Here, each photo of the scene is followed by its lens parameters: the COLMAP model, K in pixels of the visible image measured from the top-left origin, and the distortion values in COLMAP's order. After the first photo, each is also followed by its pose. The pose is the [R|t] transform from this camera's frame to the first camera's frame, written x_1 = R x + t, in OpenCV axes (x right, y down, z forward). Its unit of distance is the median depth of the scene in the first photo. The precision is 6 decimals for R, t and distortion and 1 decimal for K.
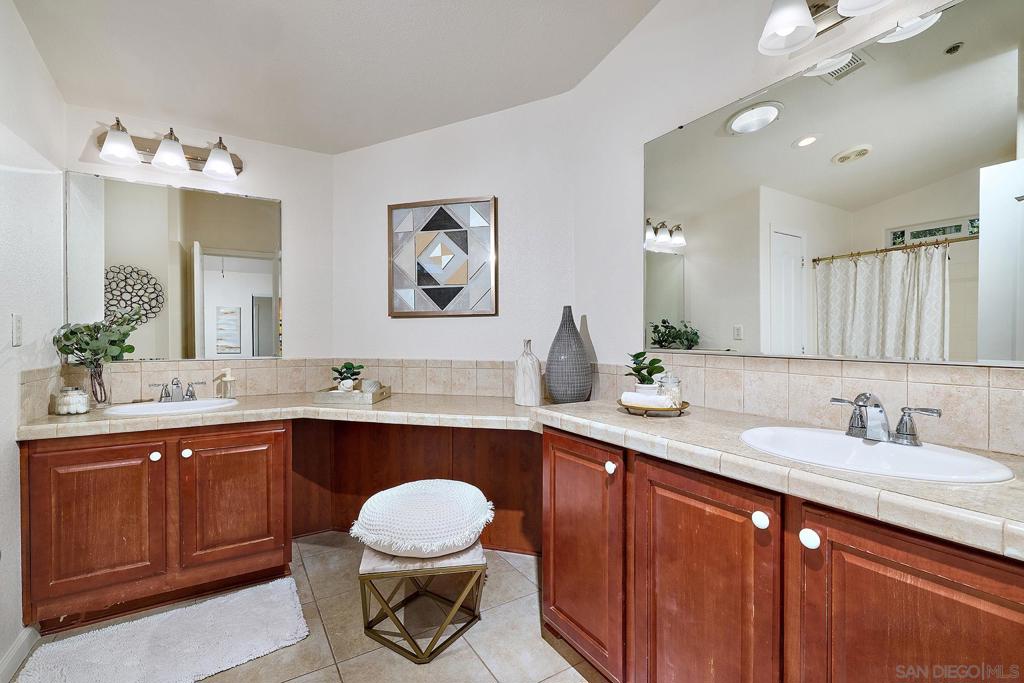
lens RADIAL K [[446.2, 0, 511.3], [0, 446.2, 339.4], [0, 0, 1]] dist [-0.002102, -0.000091]
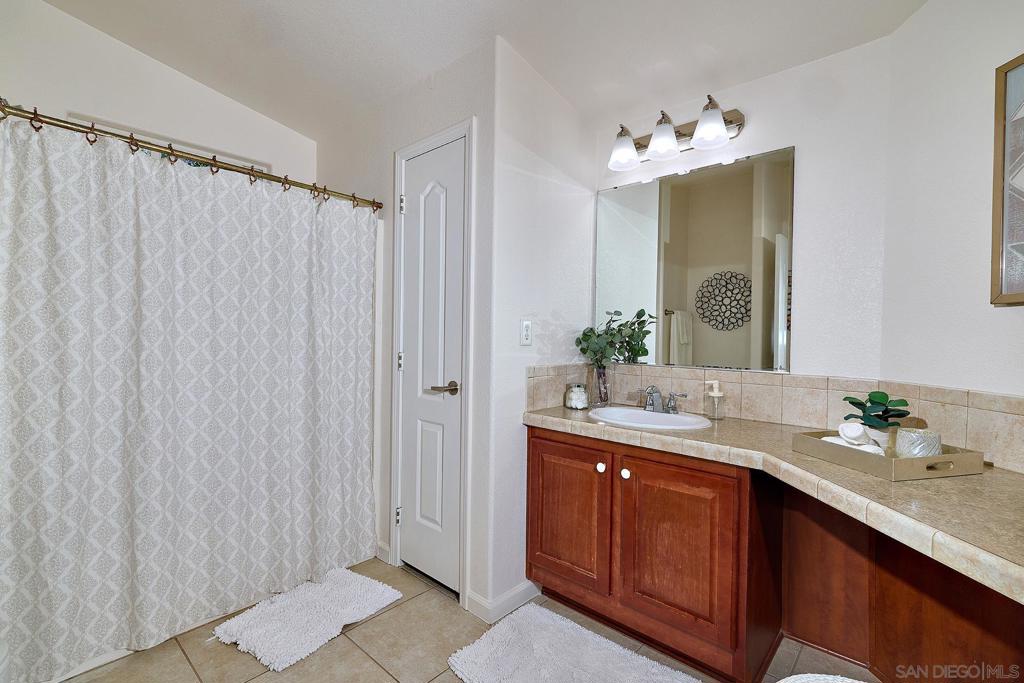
lens RADIAL K [[460.8, 0, 511.8], [0, 460.8, 342.2], [0, 0, 1]] dist [-0.001194, 0.000289]
pose [[0.275623, 0.017524, -0.961106, 0.061434], [-0.021480, 0.999696, 0.012068, -0.007118], [0.961026, 0.017318, 0.275916, 0.450649]]
